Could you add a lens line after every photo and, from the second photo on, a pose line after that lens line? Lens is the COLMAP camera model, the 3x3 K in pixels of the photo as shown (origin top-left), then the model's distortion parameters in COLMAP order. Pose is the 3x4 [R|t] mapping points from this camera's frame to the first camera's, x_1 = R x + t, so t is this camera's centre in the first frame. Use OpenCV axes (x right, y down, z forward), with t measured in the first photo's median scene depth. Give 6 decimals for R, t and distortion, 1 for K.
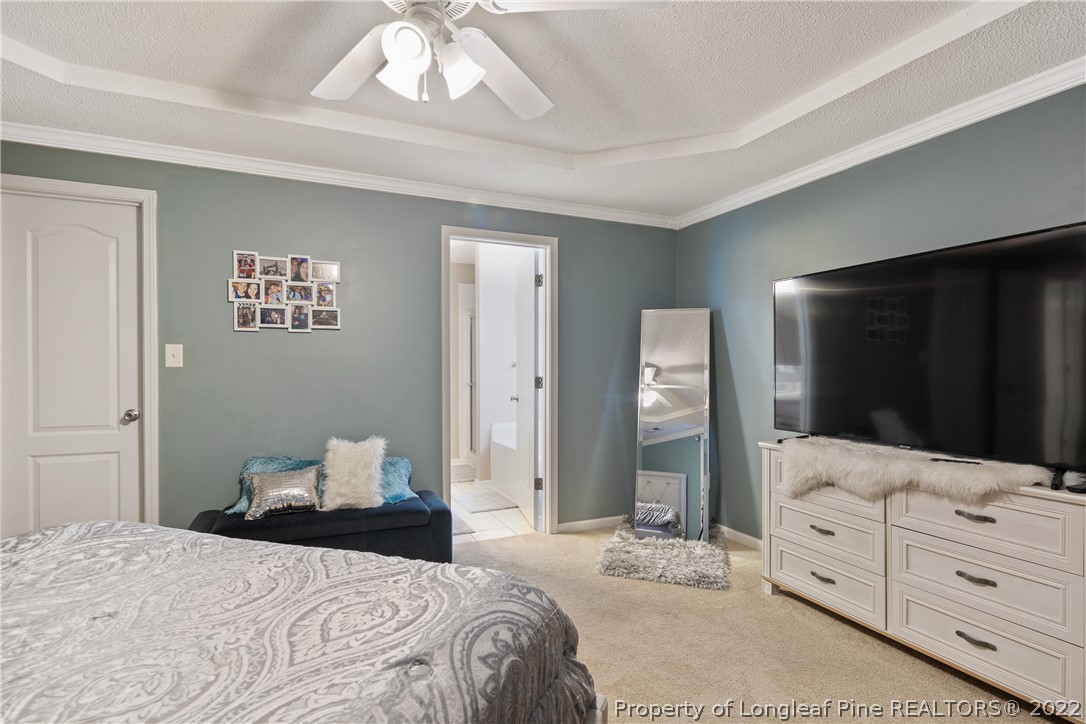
lens RADIAL K [[535.9, 0, 538.8], [0, 535.9, 374.5], [0, 0, 1]] dist [0.000438, -0.000545]
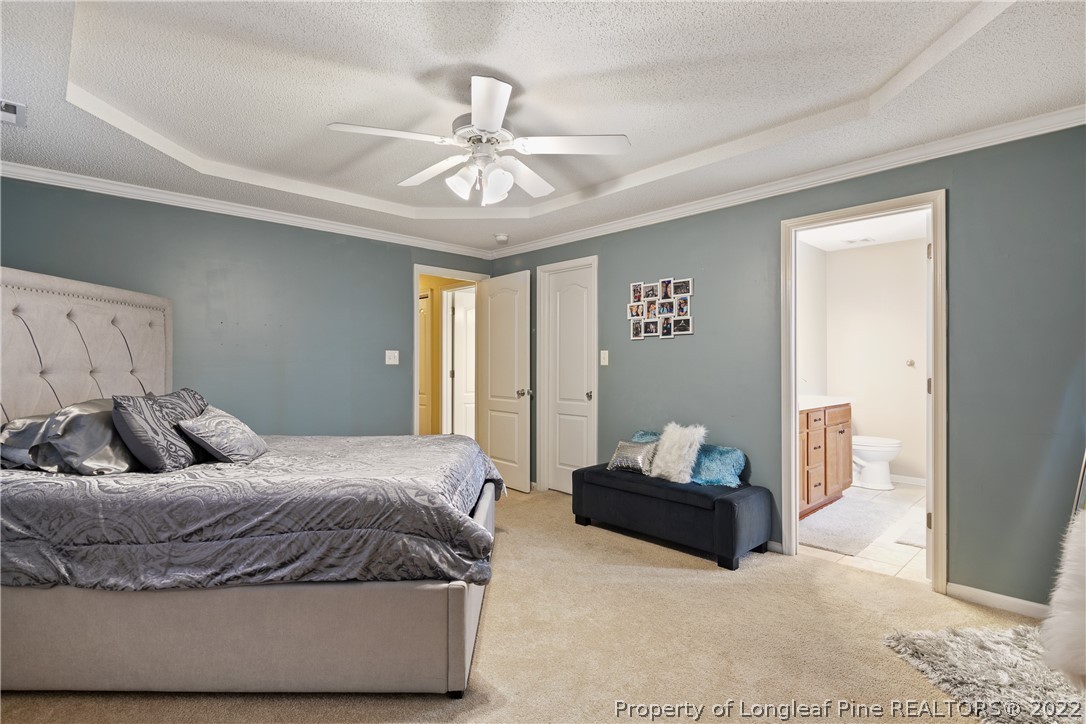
lens RADIAL K [[535.9, 0, 538.8], [0, 535.9, 374.5], [0, 0, 1]] dist [0.000438, -0.000545]
pose [[0.321708, 0.016146, -0.946701, 0.684863], [-0.017819, 0.999781, 0.010996, -0.000681], [0.946671, 0.013332, 0.321925, 0.300681]]
